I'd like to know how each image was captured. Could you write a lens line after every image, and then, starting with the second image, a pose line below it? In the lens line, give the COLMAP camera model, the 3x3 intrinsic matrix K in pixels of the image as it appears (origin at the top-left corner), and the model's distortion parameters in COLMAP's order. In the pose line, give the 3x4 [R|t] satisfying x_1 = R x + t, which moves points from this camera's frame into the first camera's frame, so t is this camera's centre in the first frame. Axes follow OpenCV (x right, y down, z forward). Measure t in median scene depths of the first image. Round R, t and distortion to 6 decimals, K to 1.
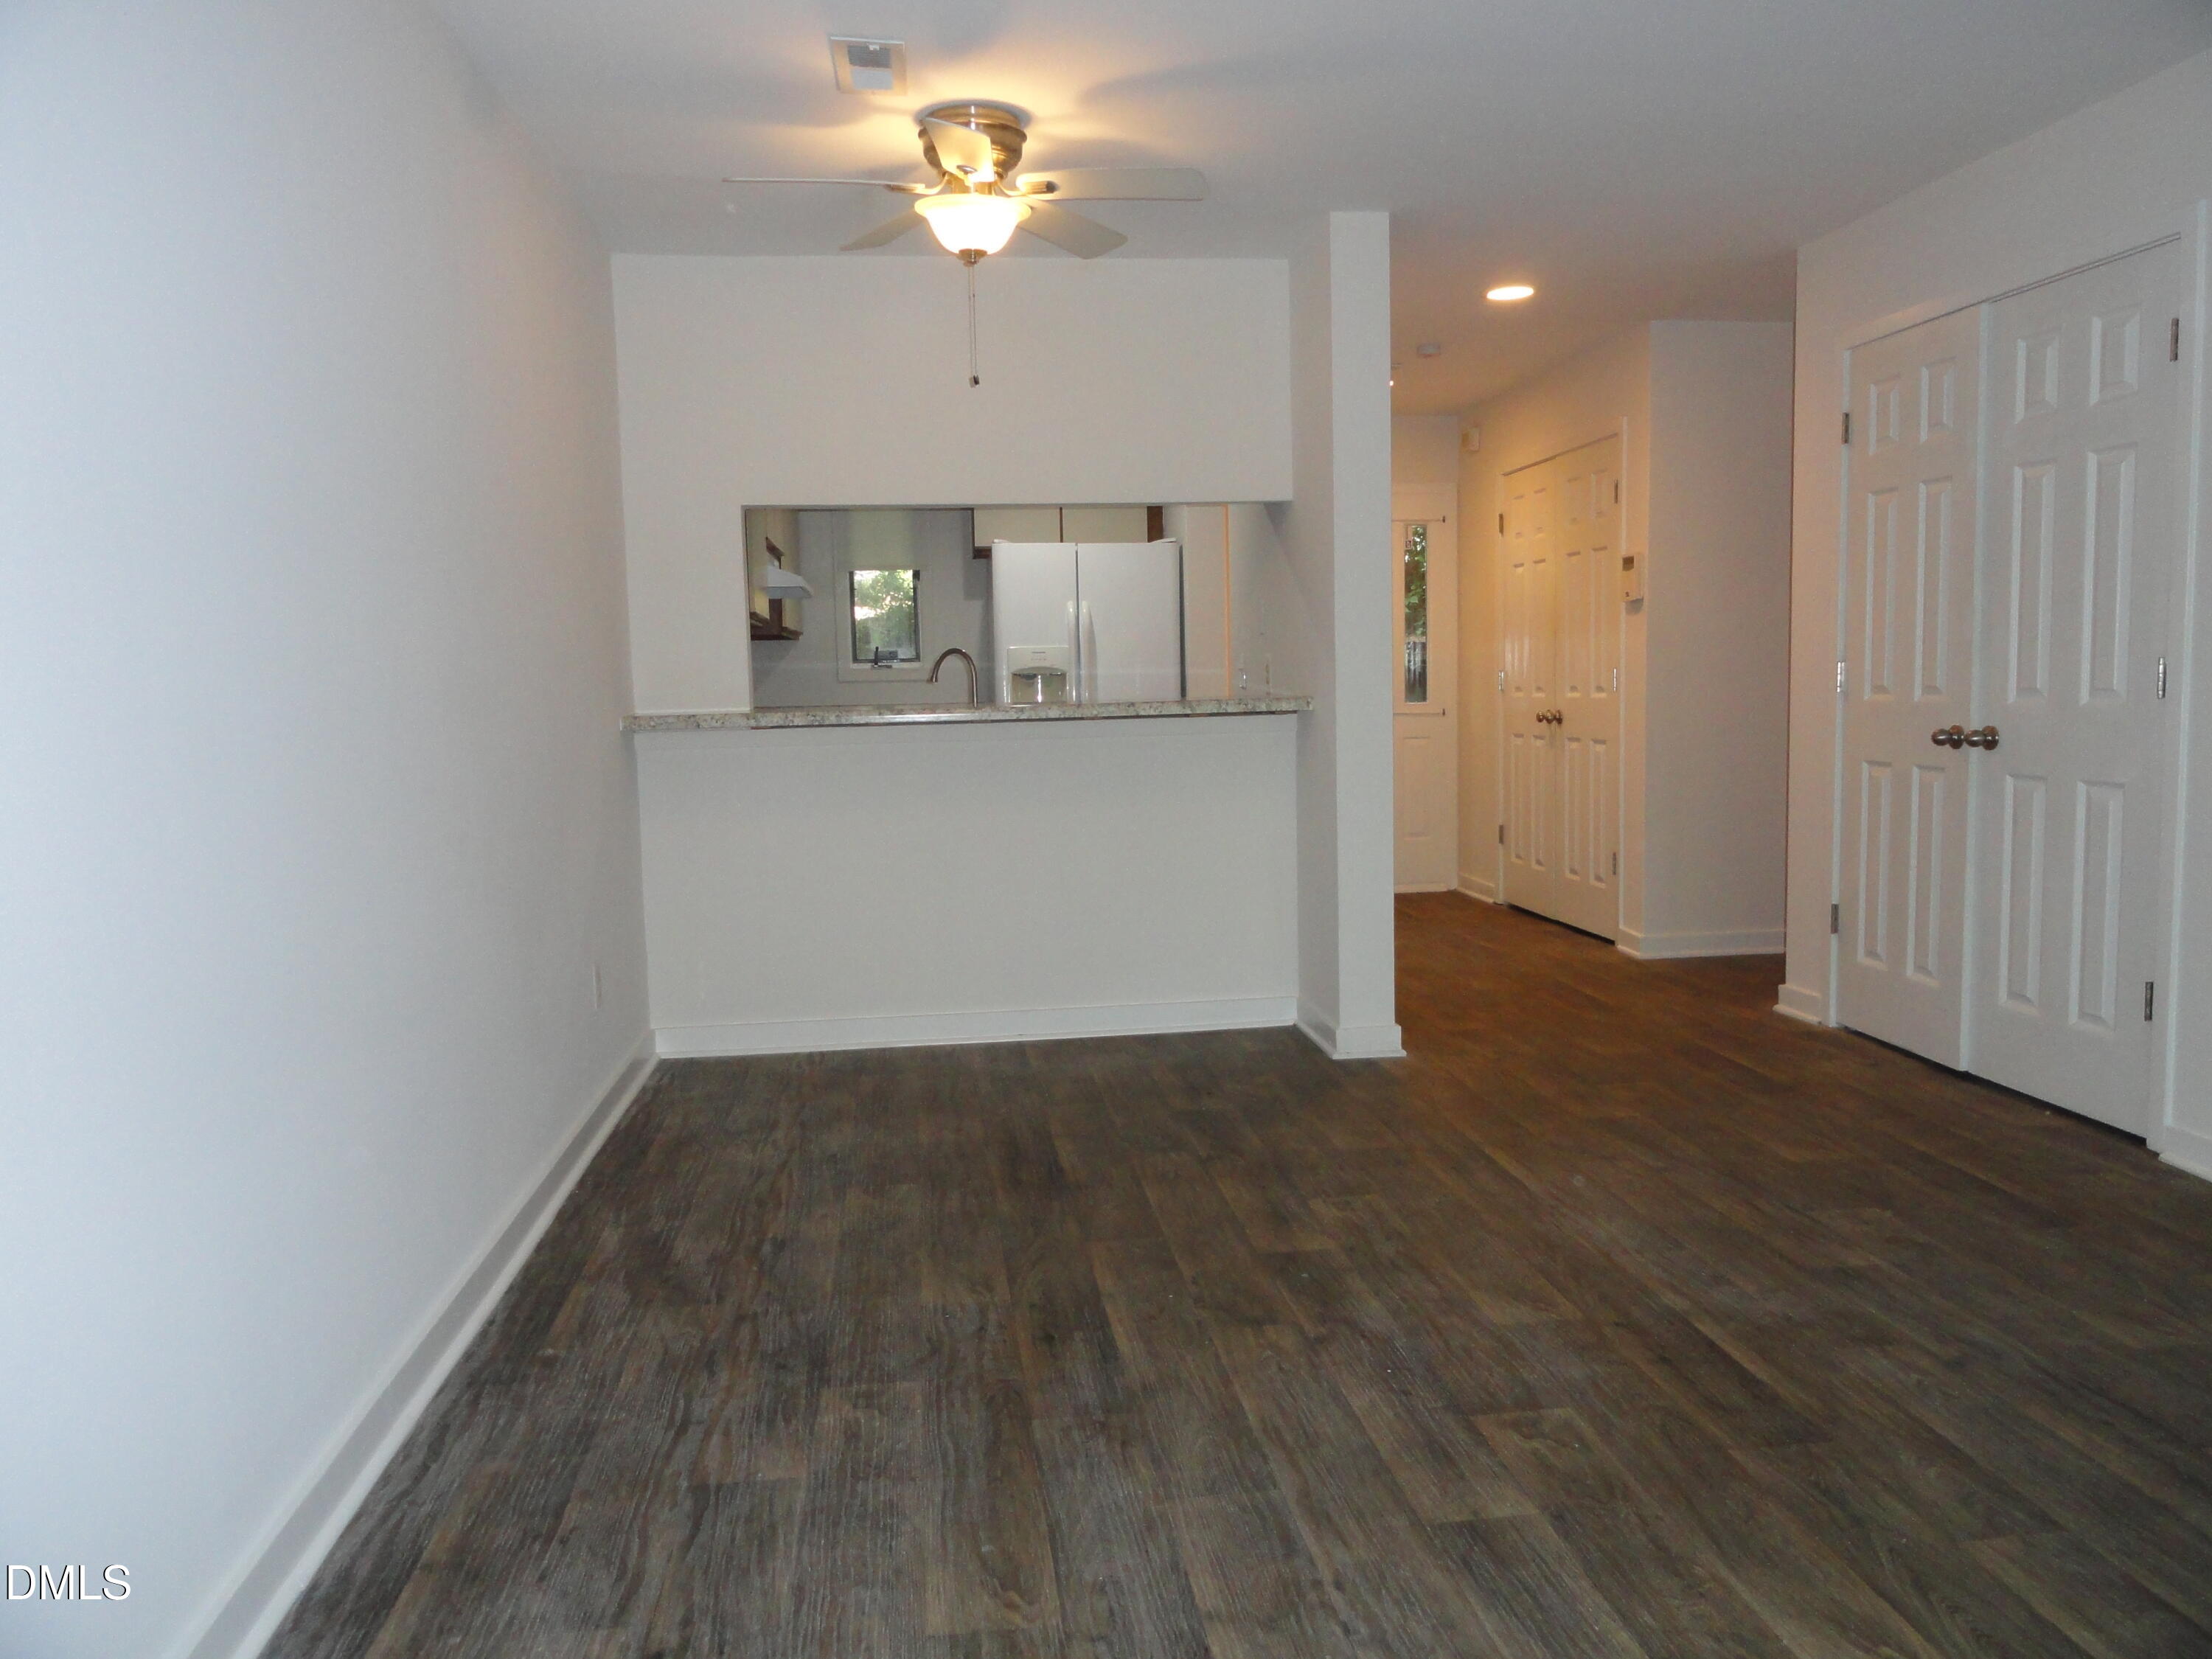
lens RADIAL K [[1543.8, 0, 1102.8], [0, 1543.8, 826.0], [0, 0, 1]] dist [-0.005053, 0.000338]
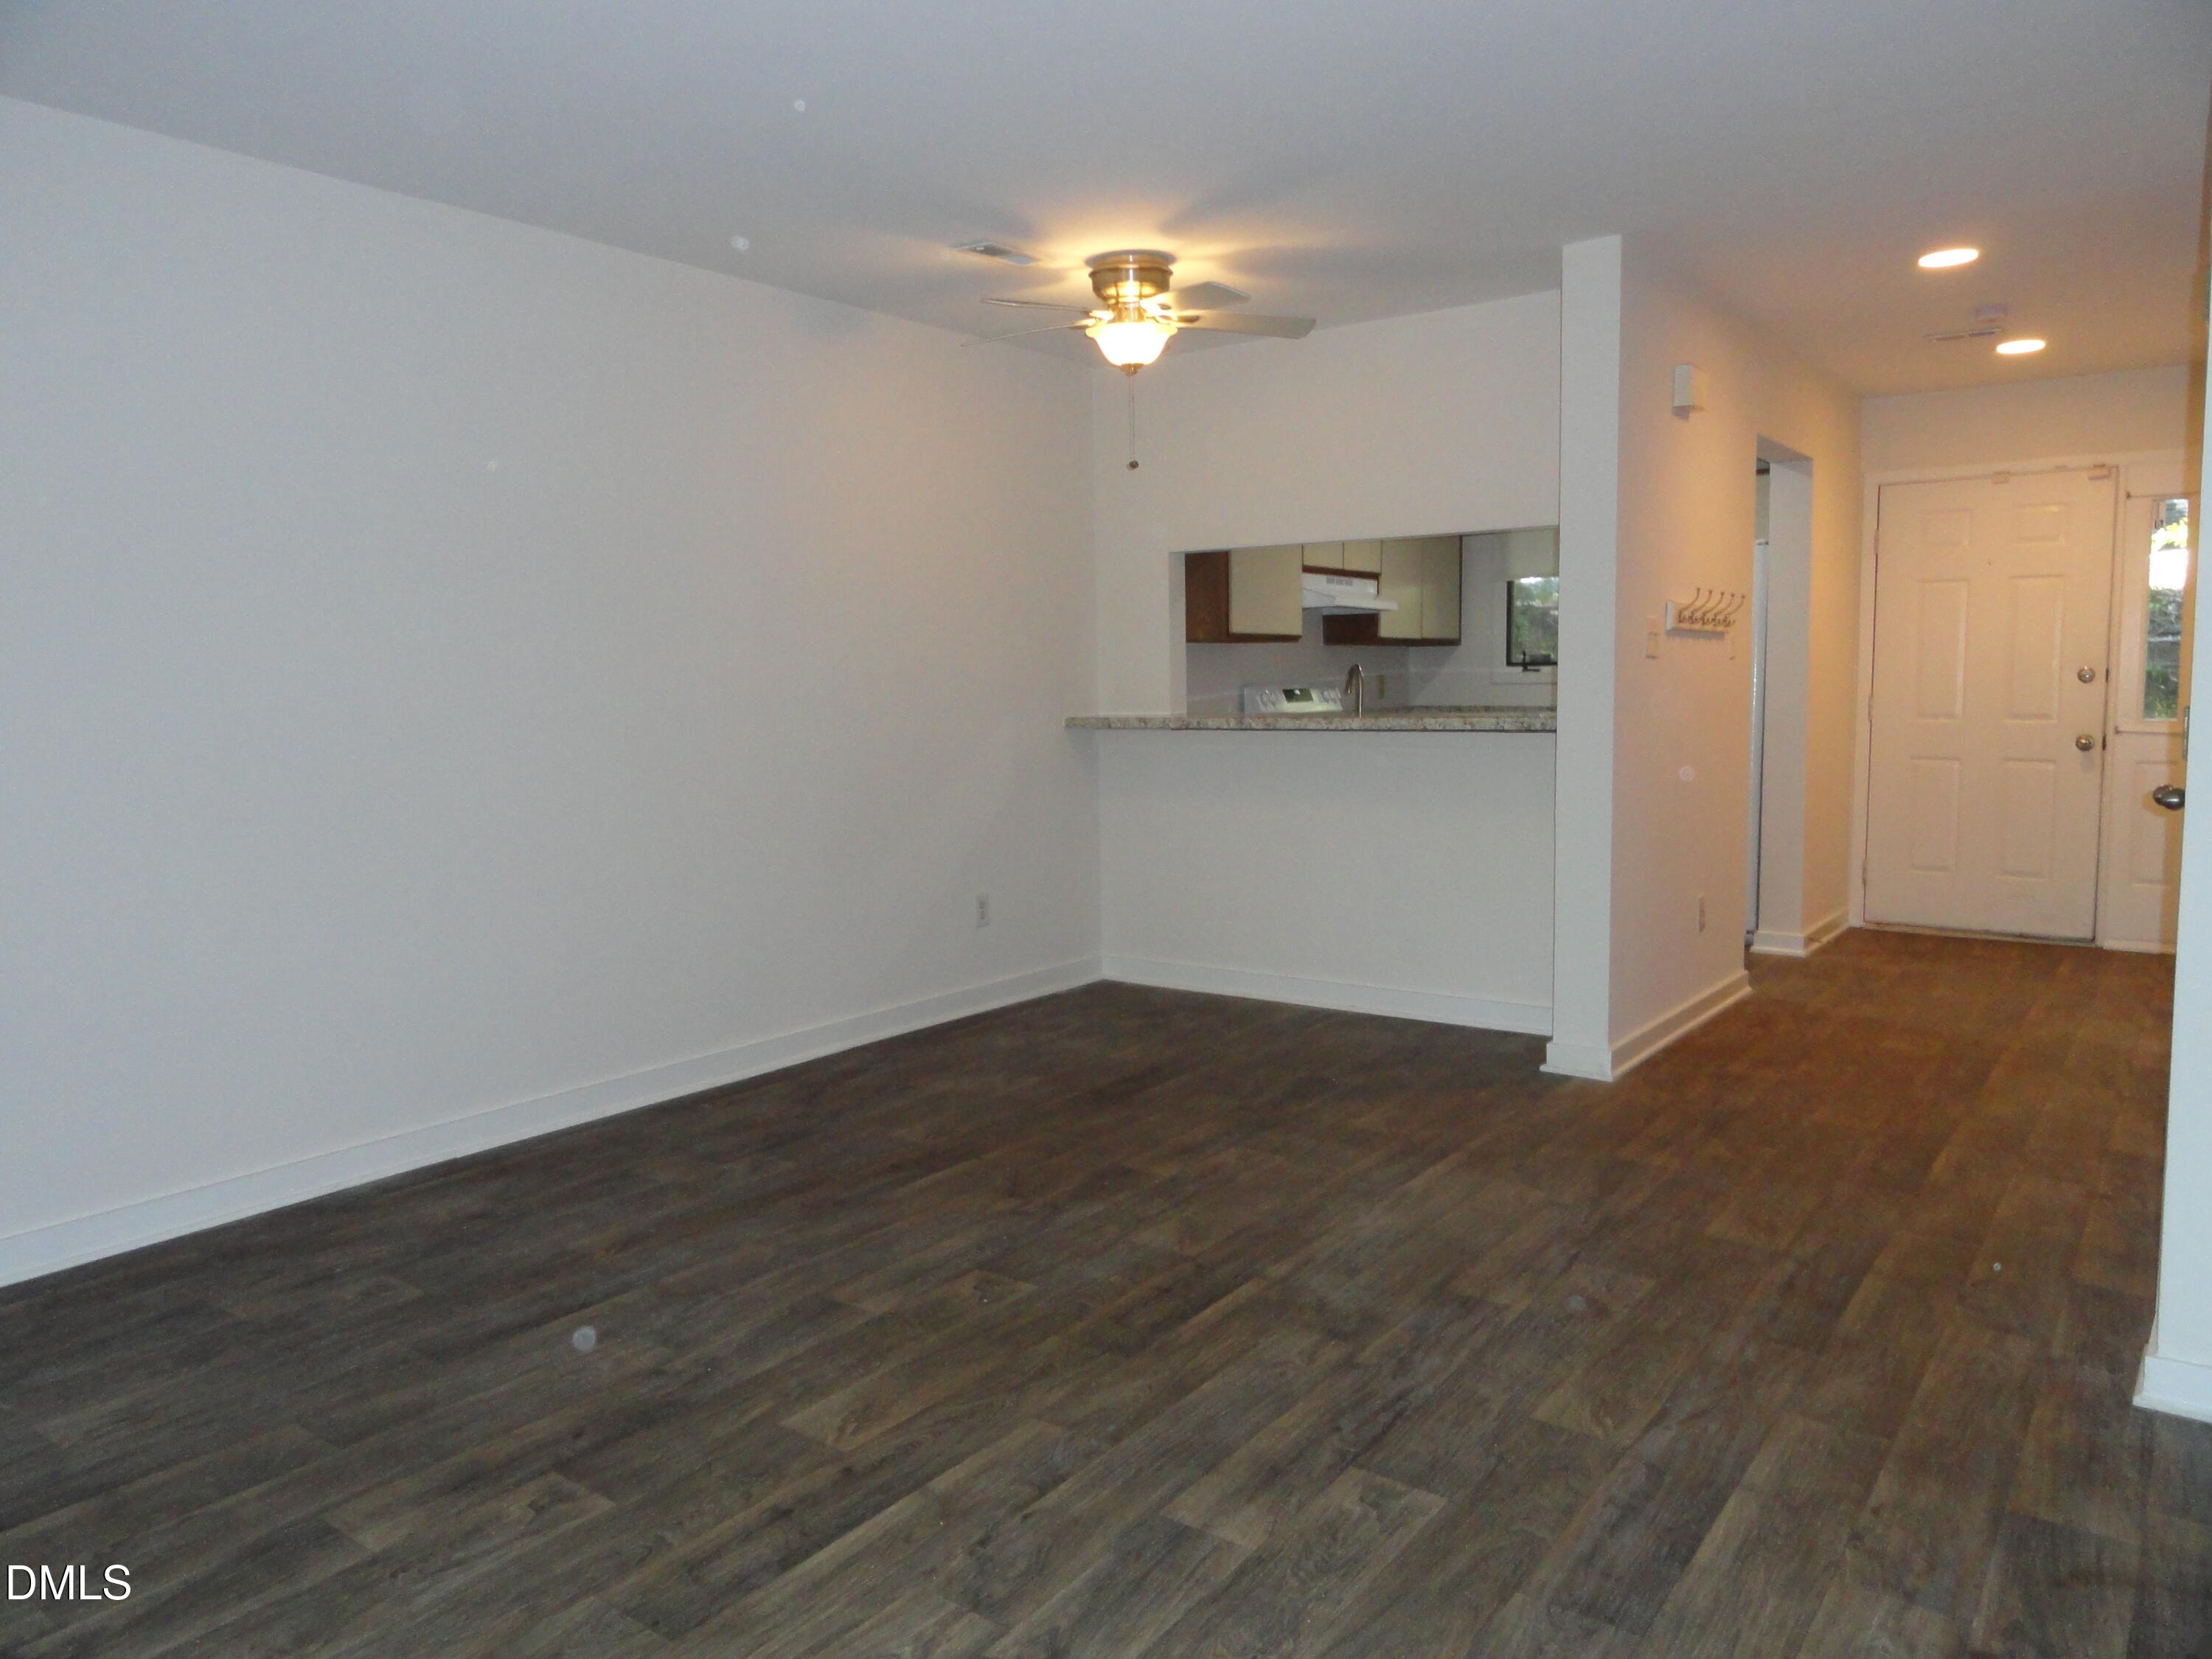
lens RADIAL K [[1545.3, 0, 1098.1], [0, 1545.3, 828.3], [0, 0, 1]] dist [0.001189, -0.001756]
pose [[0.719092, 0.078653, -0.690449, 0.893296], [-0.067949, 0.996771, 0.042780, -0.047744], [0.691585, 0.016153, 0.722115, 0.068901]]
